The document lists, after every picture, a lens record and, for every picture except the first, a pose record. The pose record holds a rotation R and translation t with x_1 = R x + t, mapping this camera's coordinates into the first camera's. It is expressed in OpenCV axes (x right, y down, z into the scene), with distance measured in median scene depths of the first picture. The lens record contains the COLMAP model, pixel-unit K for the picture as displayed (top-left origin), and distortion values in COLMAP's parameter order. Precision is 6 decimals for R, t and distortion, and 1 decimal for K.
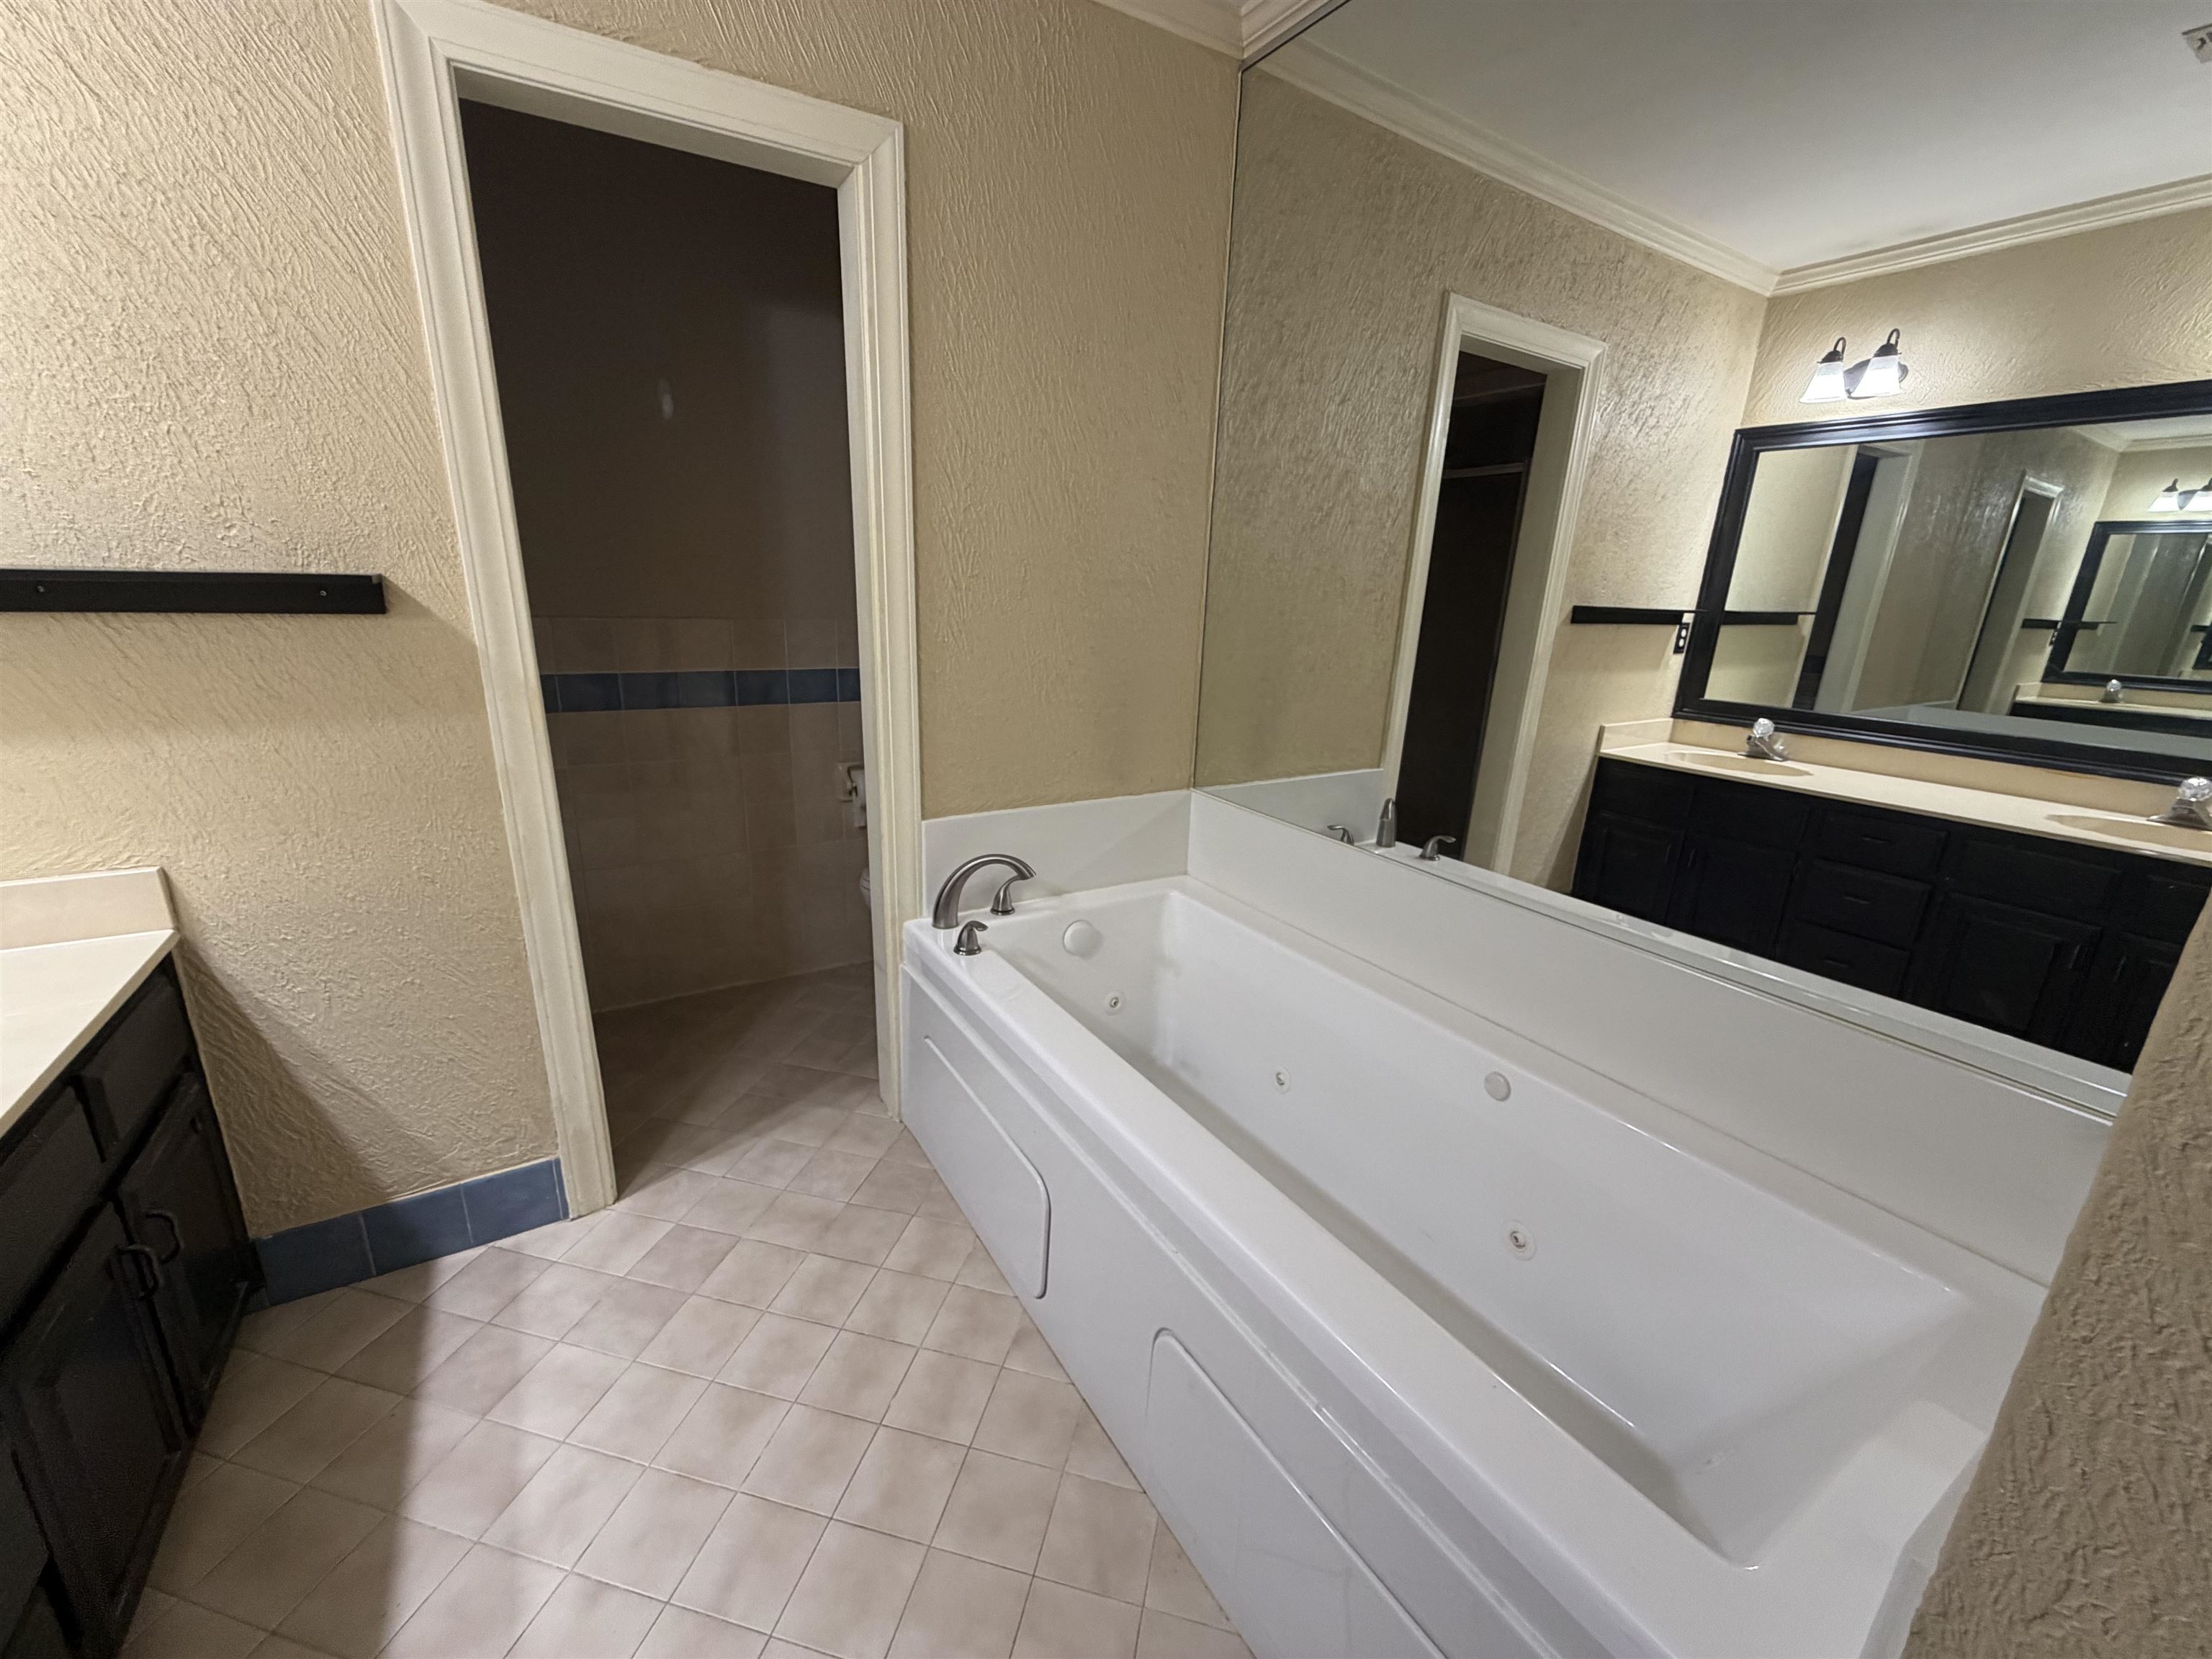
lens RADIAL K [[883.8, 0, 1099.2], [0, 883.8, 831.3], [0, 0, 1]] dist [-0.000679, -0.000044]
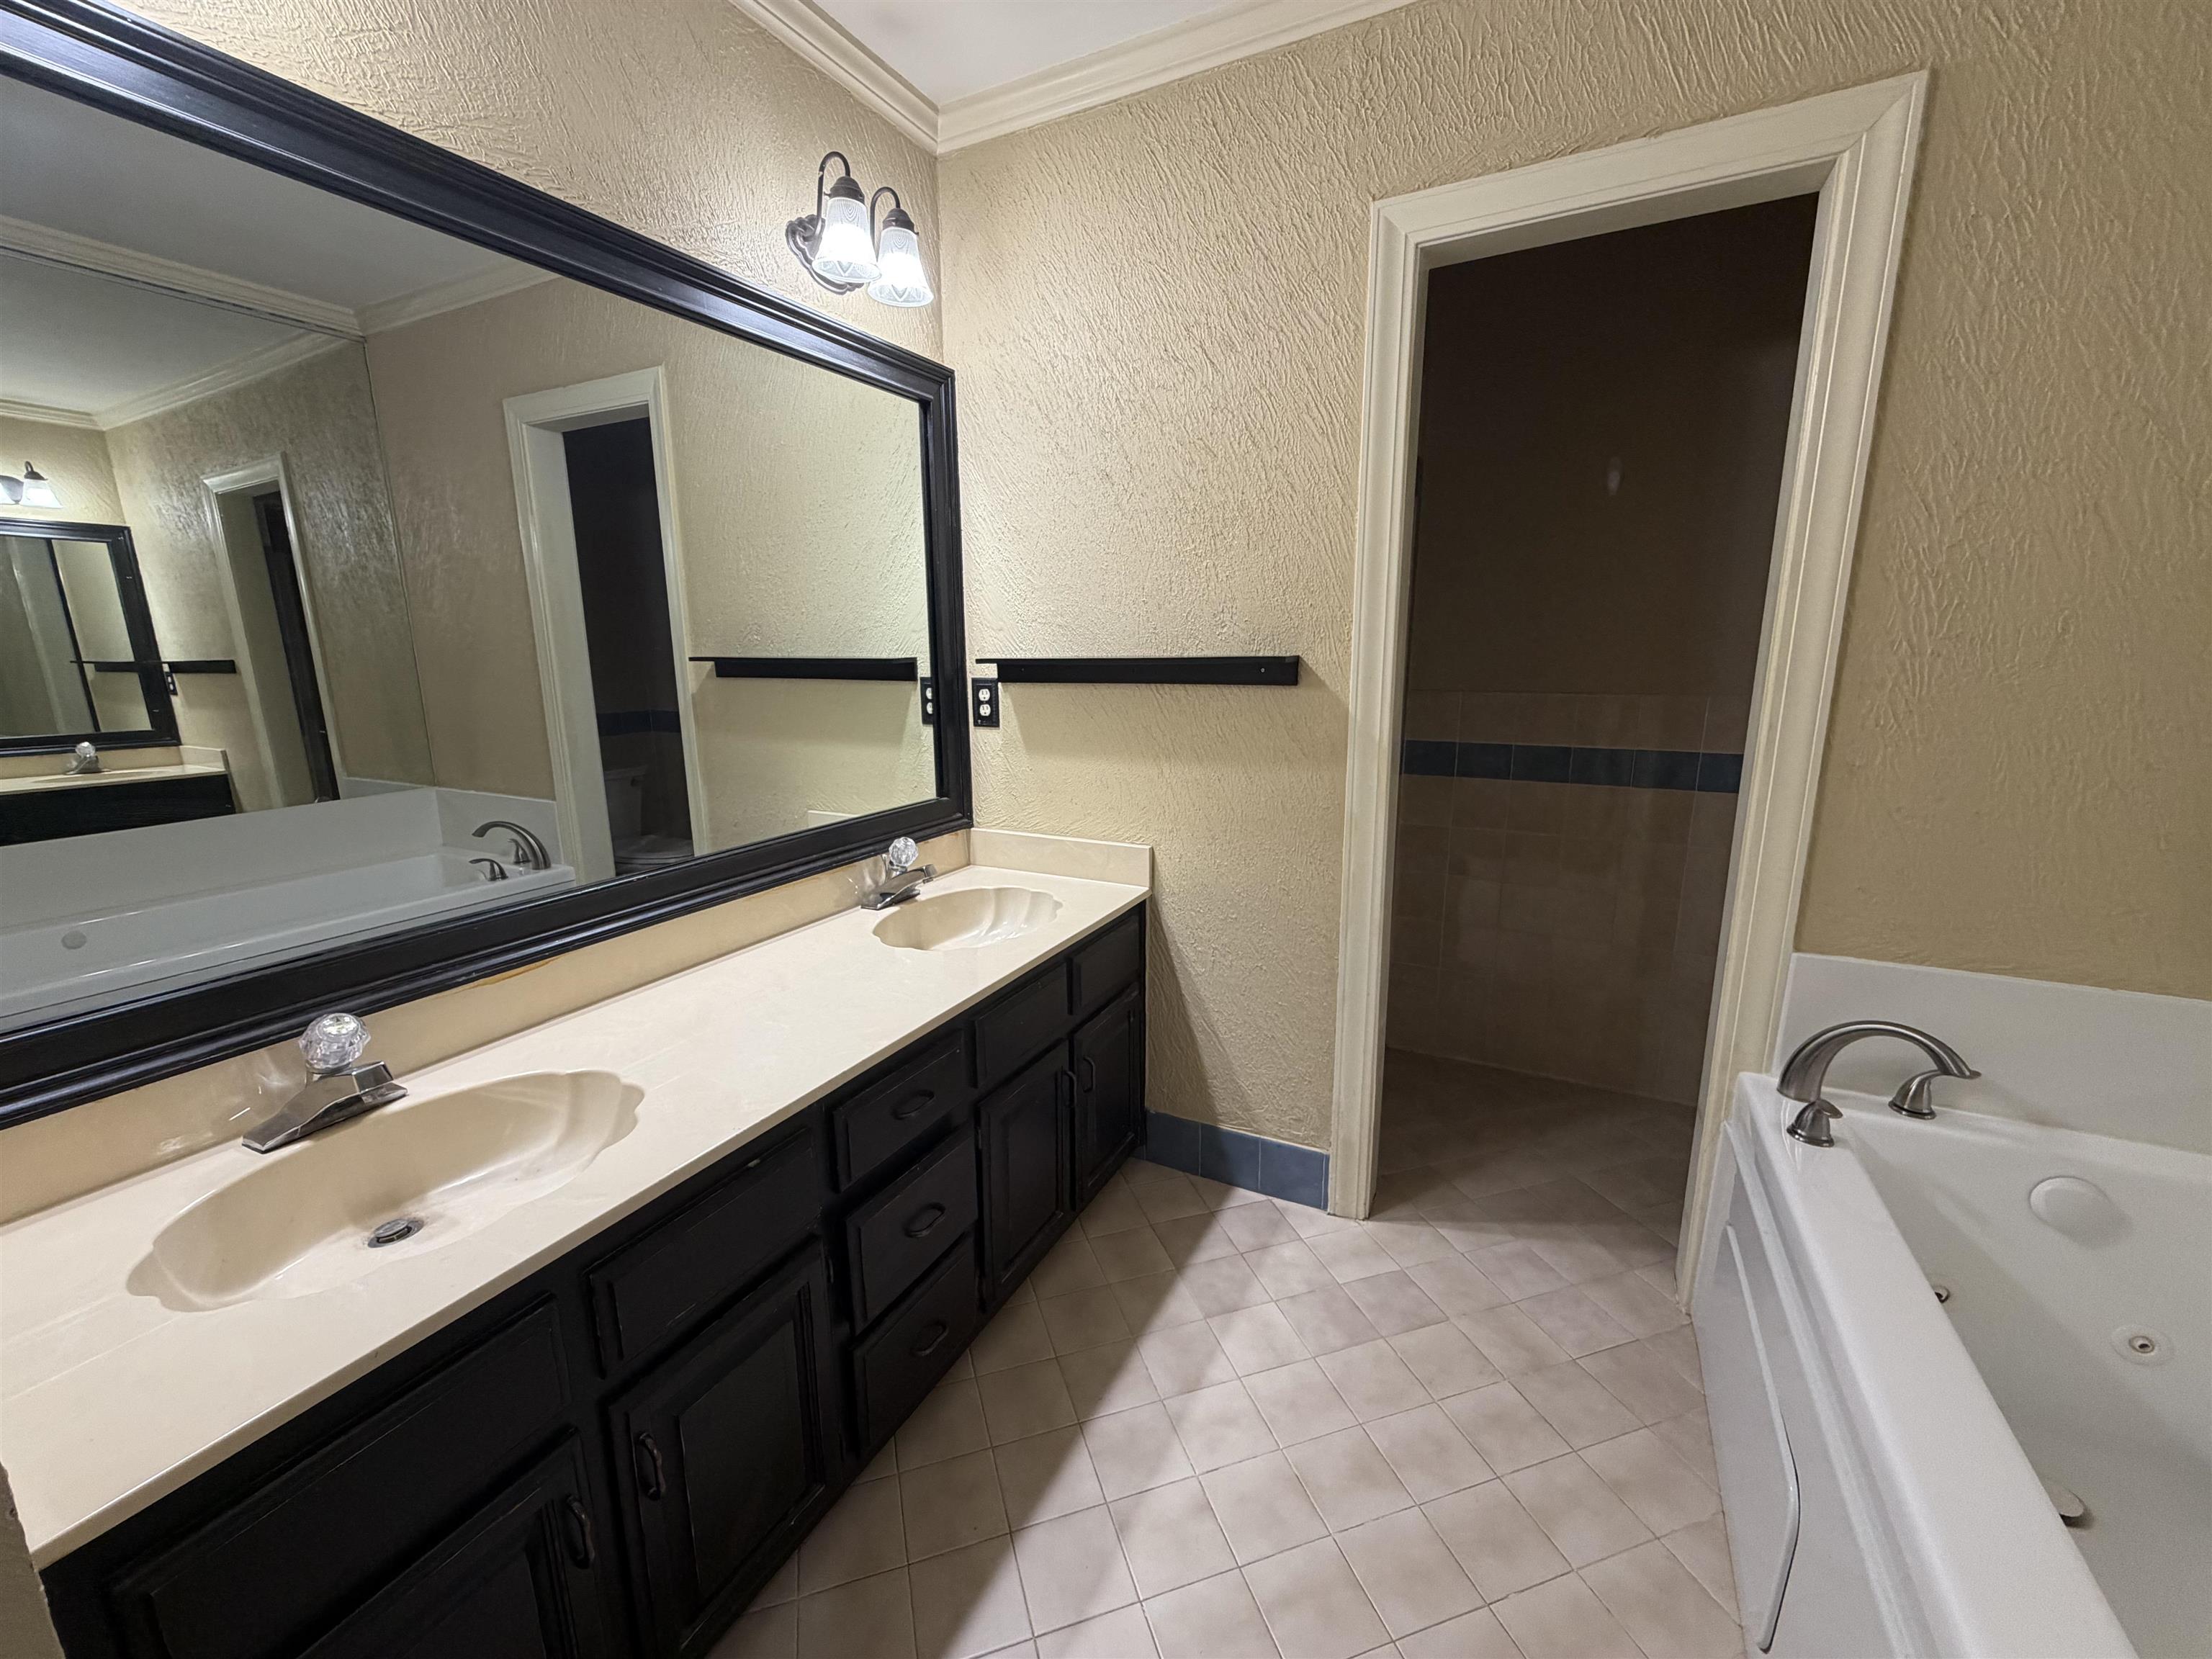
lens RADIAL K [[887.4, 0, 1102.3], [0, 887.4, 832.0], [0, 0, 1]] dist [-0.001952, -0.000279]
pose [[0.509190, 0.140610, -0.849090, 0.162473], [-0.212306, 0.976597, 0.034408, -0.015666], [0.834057, 0.162747, 0.527126, 0.088264]]
